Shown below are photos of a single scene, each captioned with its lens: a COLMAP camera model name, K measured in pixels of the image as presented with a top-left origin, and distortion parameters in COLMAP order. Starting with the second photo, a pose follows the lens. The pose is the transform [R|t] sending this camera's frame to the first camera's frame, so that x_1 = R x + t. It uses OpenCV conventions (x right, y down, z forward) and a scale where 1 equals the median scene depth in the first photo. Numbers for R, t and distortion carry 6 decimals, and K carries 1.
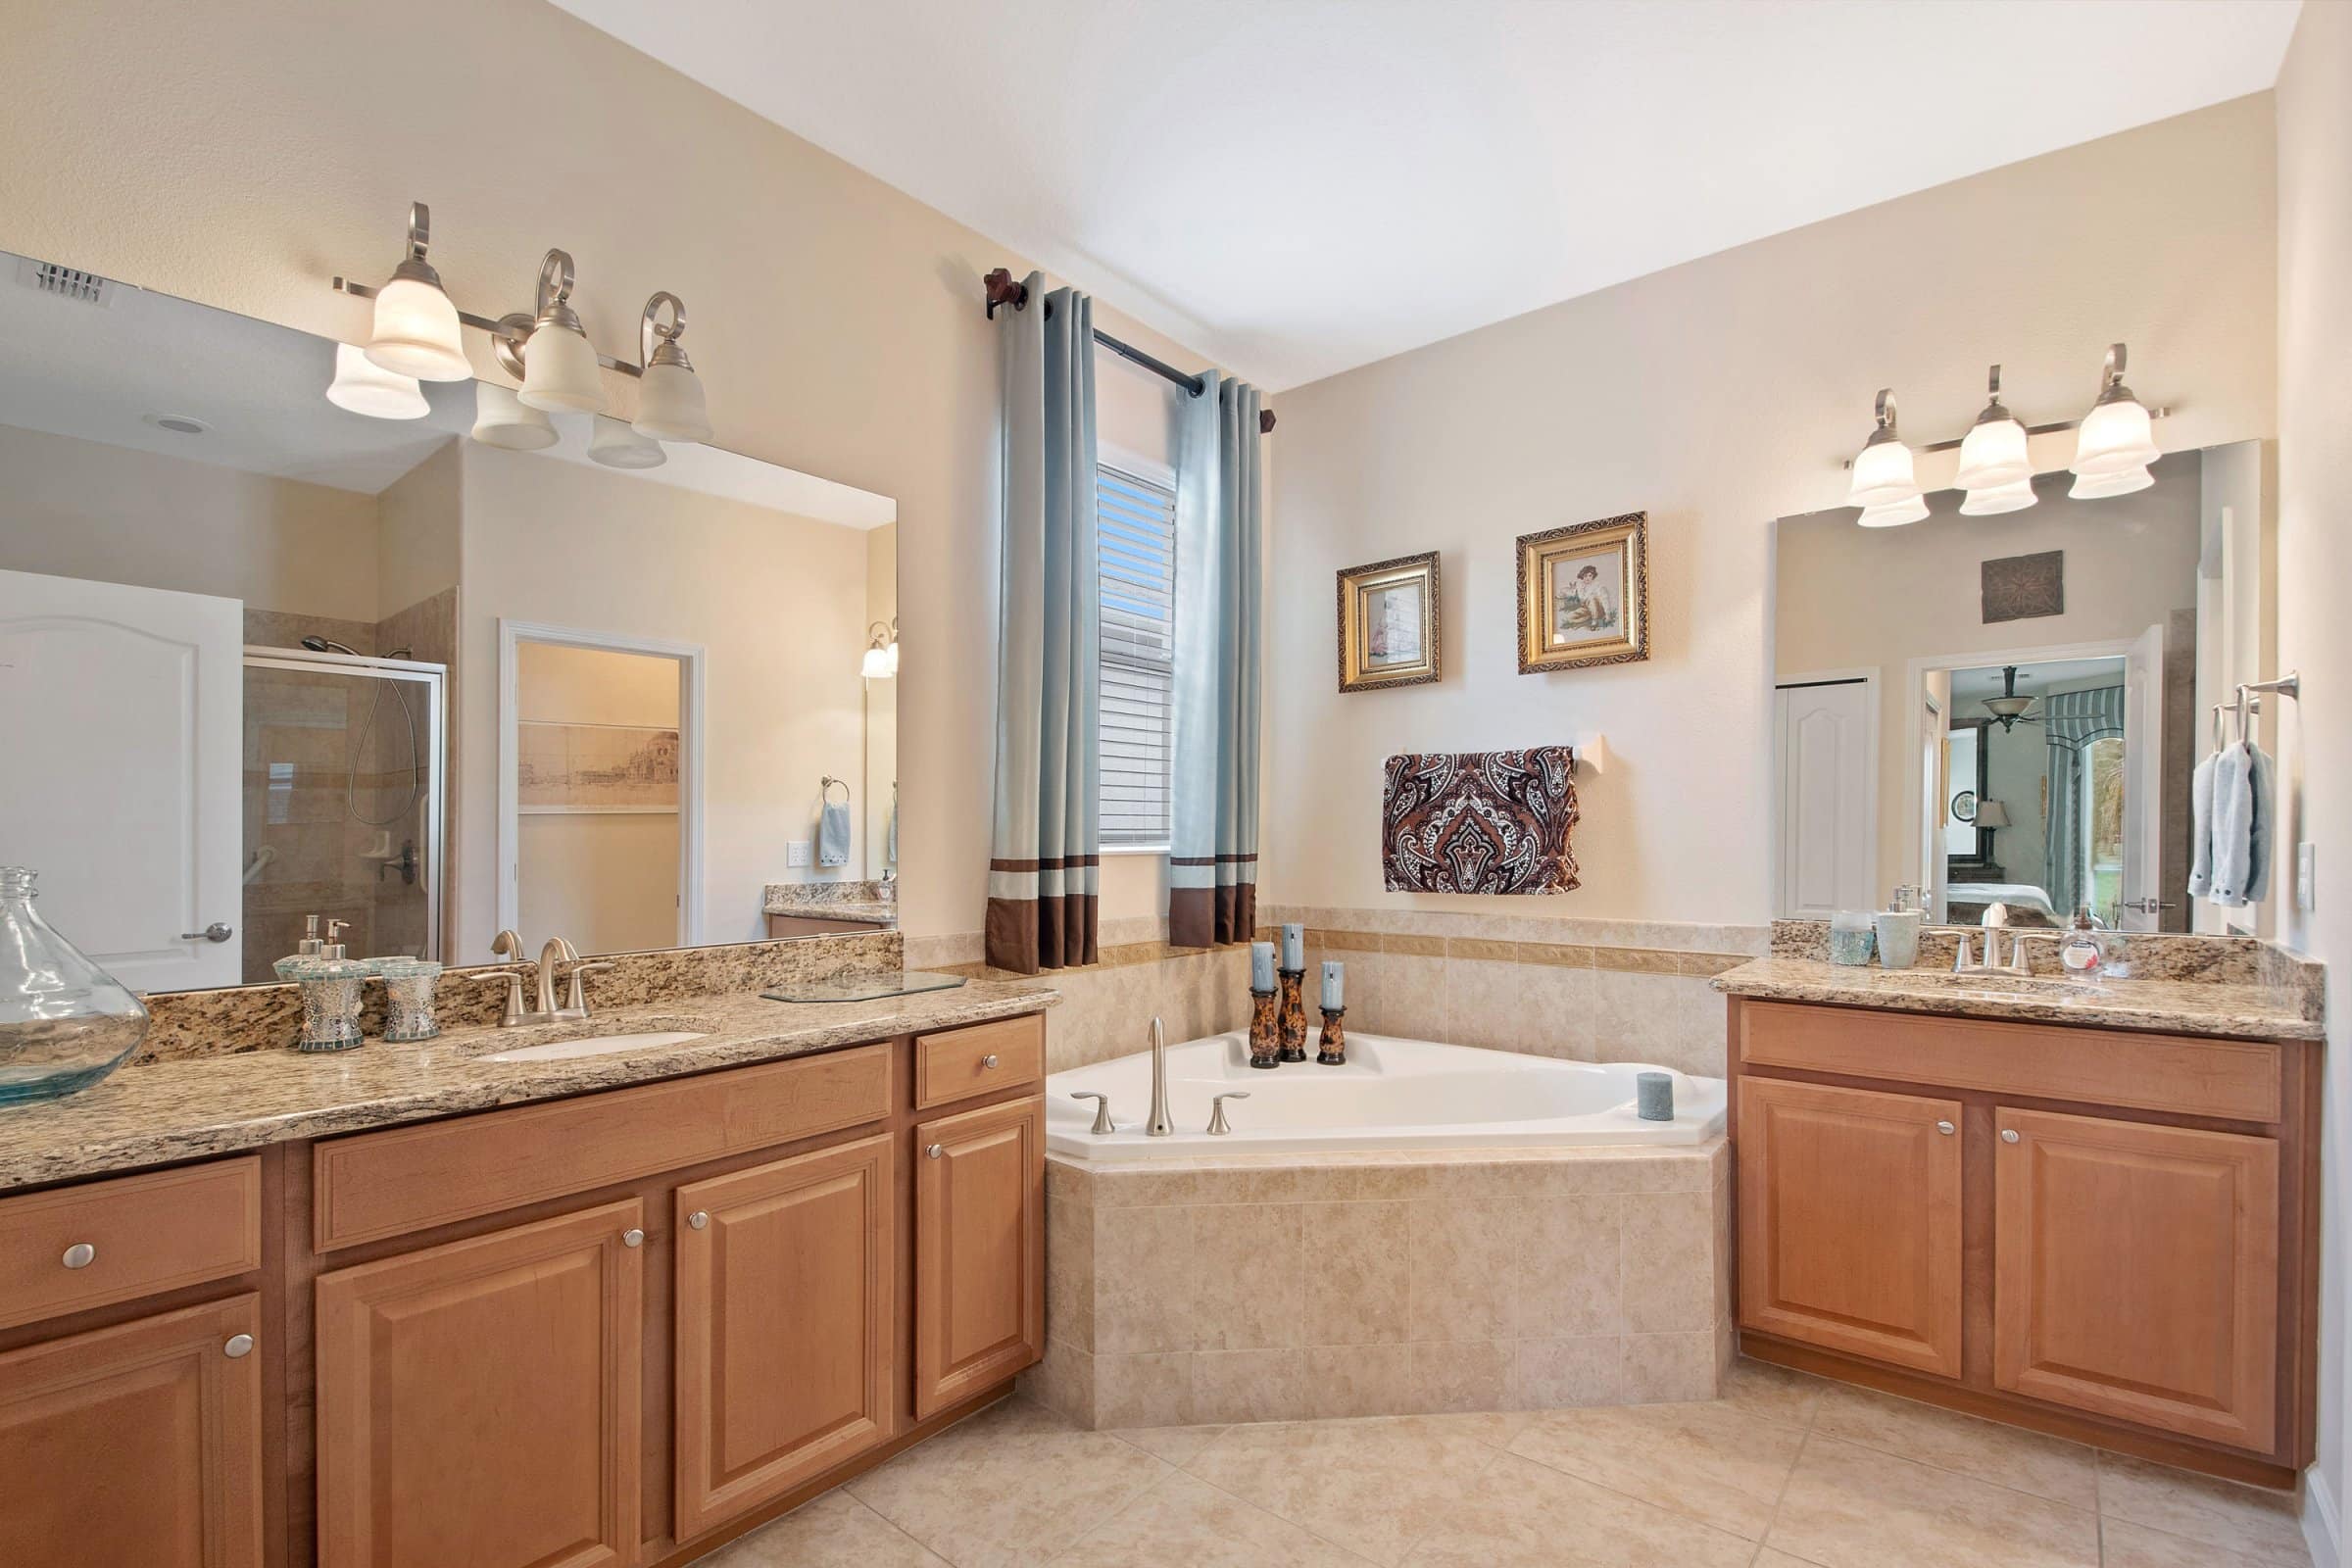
lens RADIAL K [[1047.6, 0, 1153.9], [0, 1047.6, 840.5], [0, 0, 1]] dist [0.014376, -0.020304]
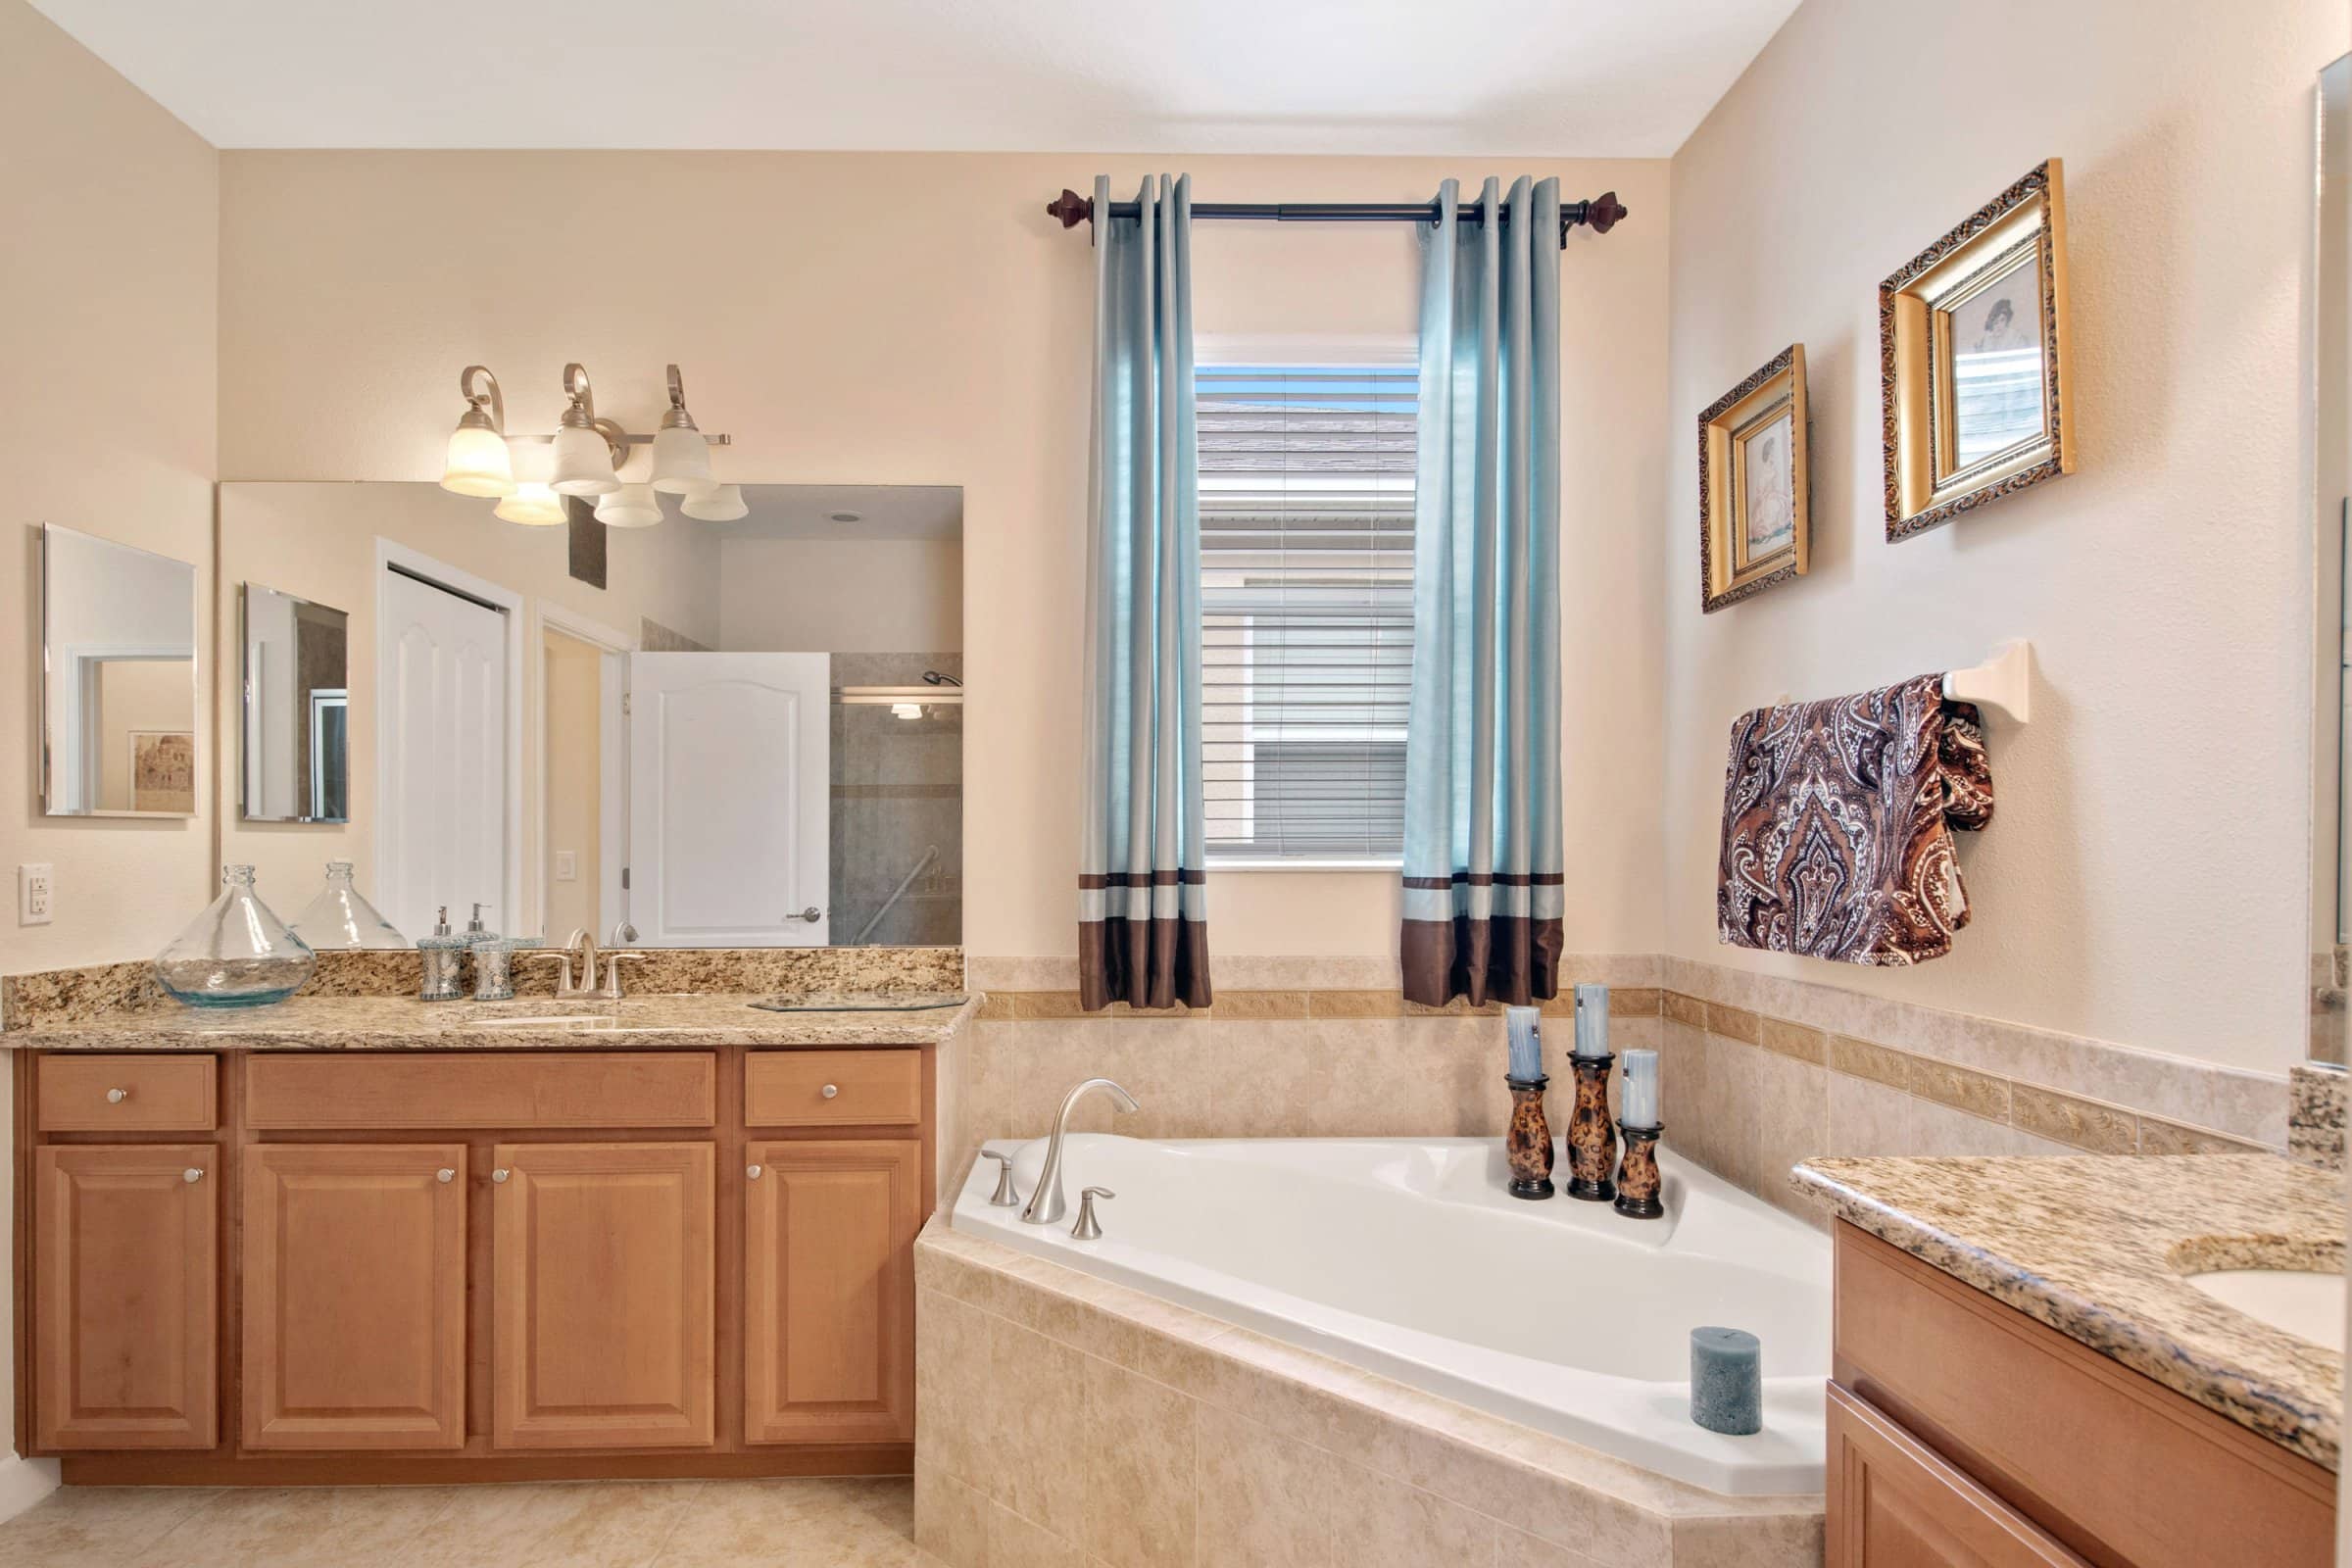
lens RADIAL K [[1261.3, 0, 1170.3], [0, 1261.3, 836.2], [0, 0, 1]] dist [0.003713, -0.000657]
pose [[0.675010, 0.000576, -0.737808, 0.614479], [-0.004991, 0.999980, -0.003786, -0.007891], [0.737792, 0.006238, 0.675000, 0.333133]]
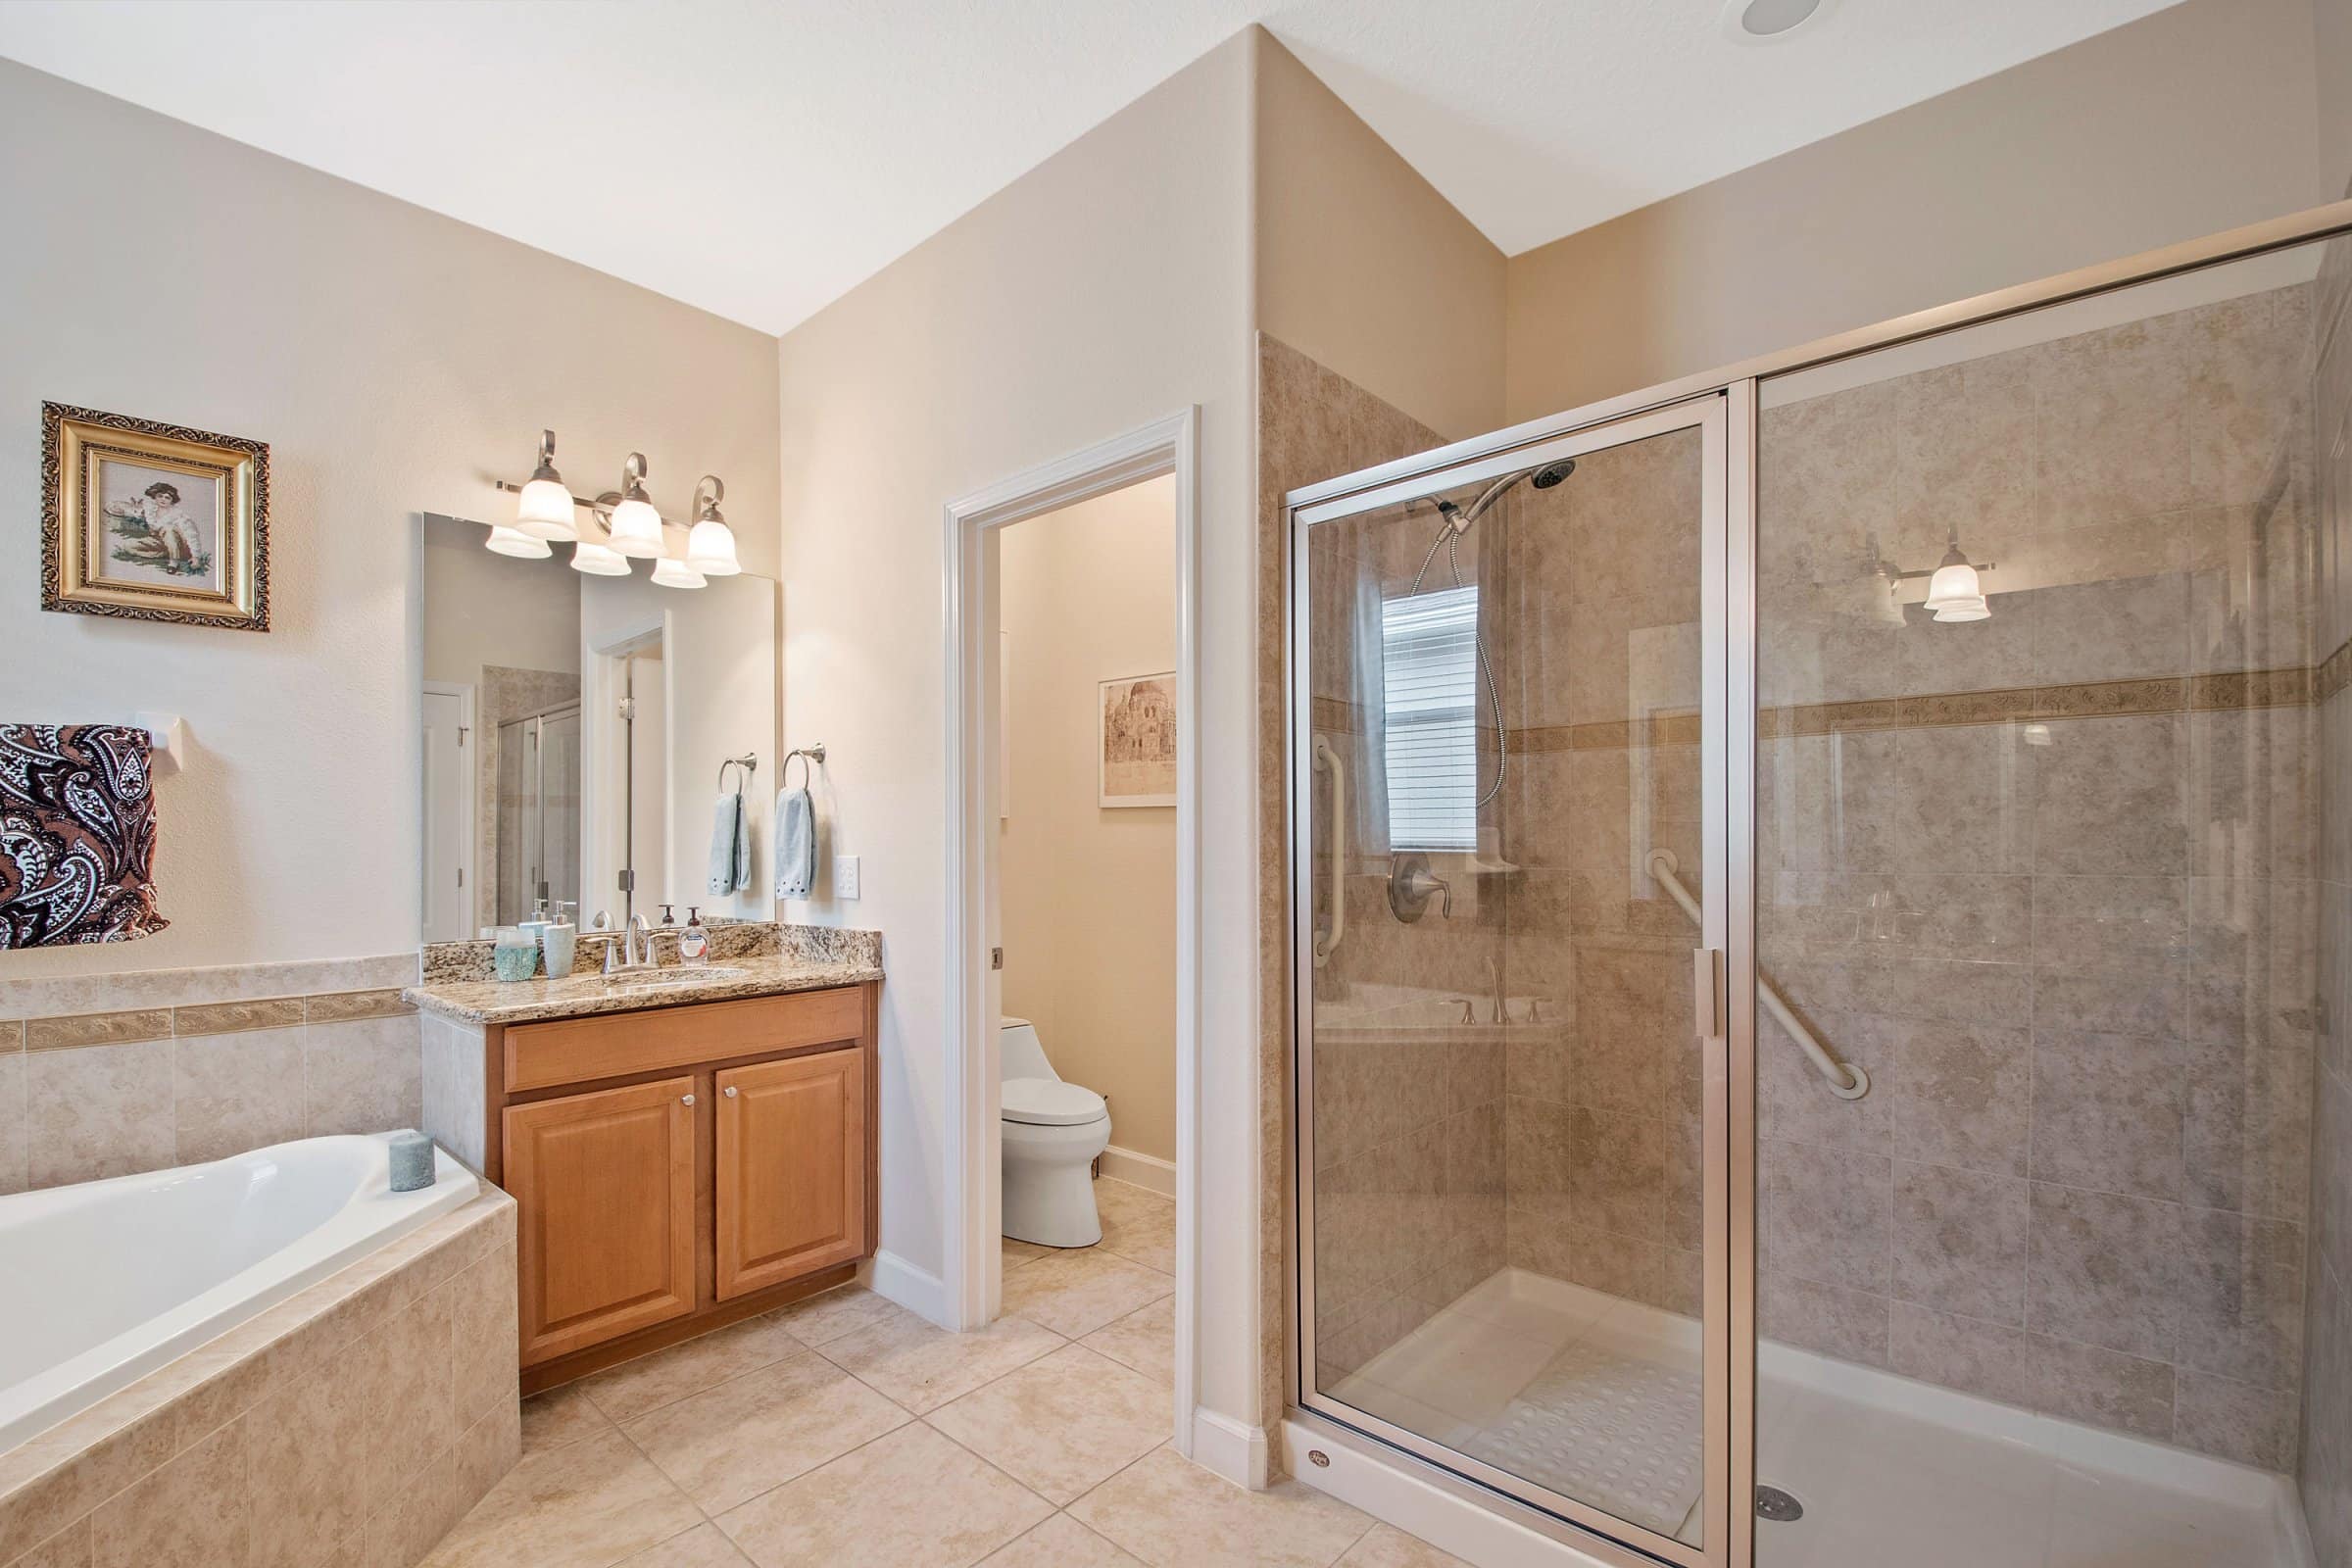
lens RADIAL K [[1047.6, 0, 1153.9], [0, 1047.6, 840.5], [0, 0, 1]] dist [0.014376, -0.020304]
pose [[0.044385, 0.007004, 0.998990, -0.285807], [0.009406, 0.999928, -0.007429, -0.003005], [-0.998970, 0.009726, 0.044316, 0.300391]]
